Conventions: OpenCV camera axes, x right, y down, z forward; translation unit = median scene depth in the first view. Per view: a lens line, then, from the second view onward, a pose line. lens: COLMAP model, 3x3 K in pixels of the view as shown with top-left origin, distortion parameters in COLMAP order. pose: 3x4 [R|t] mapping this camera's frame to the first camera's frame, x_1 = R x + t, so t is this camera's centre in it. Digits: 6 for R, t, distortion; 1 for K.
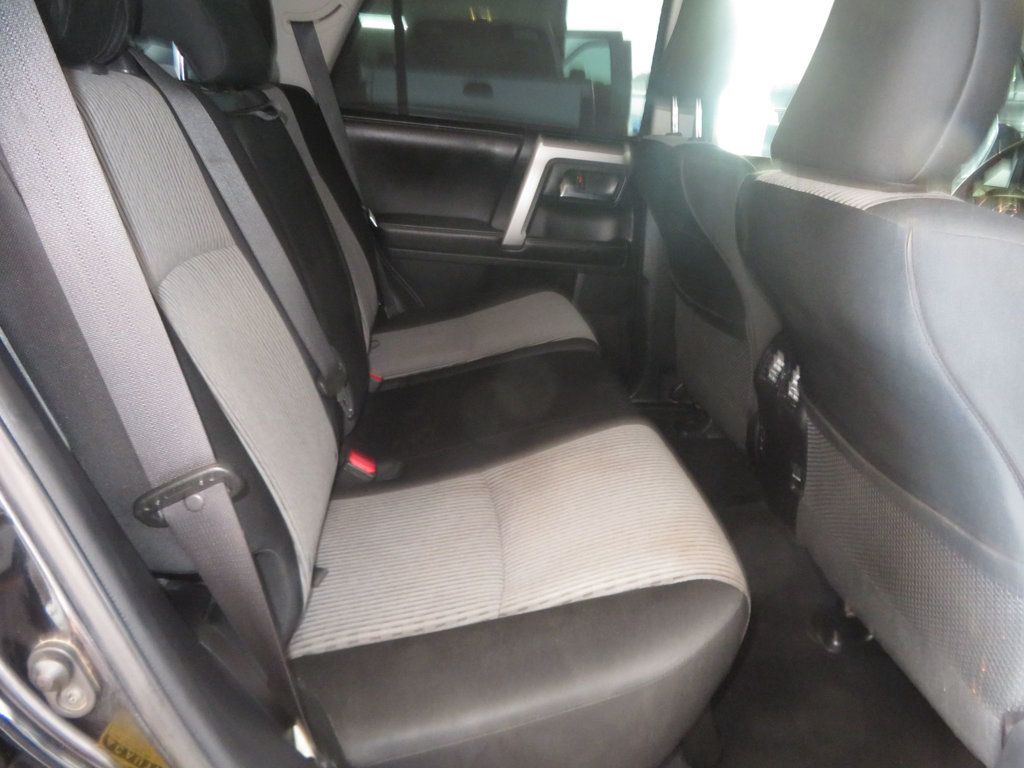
lens RADIAL K [[732.8, 0, 512.0], [0, 732.8, 384.0], [0, 0, 1]] dist [-0.007588, 0.005497]
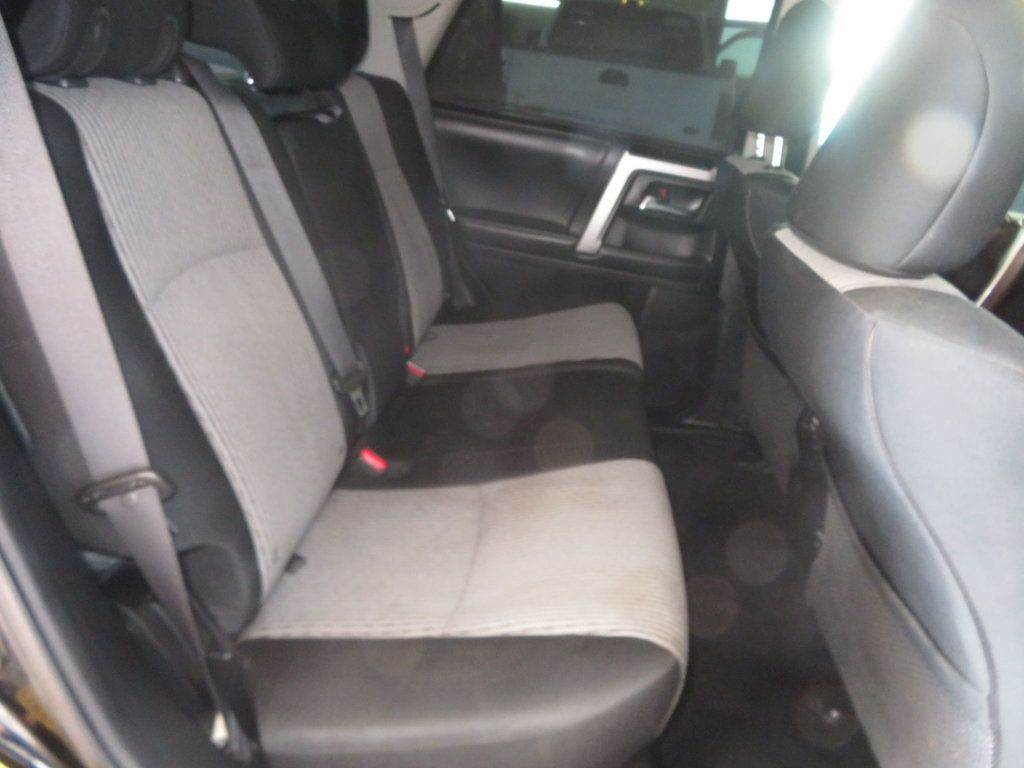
lens RADIAL K [[732.8, 0, 512.0], [0, 732.8, 384.0], [0, 0, 1]] dist [-0.007588, 0.005497]
pose [[0.979996, 0.132485, -0.148514, 0.113992], [-0.128812, 0.991082, 0.034124, -0.051242], [0.151710, -0.014310, 0.988321, -0.003688]]
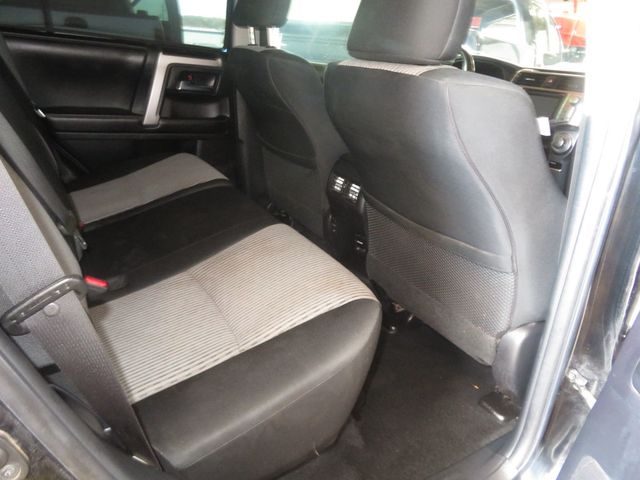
lens RADIAL K [[458.0, 0, 320.0], [0, 458.0, 240.0], [0, 0, 1]] dist [-0.007588, 0.005497]
pose [[0.911543, -0.161051, 0.378355, -0.115854], [0.140048, 0.986694, 0.082589, 0.016316], [-0.386621, -0.022296, 0.921969, 0.029477]]
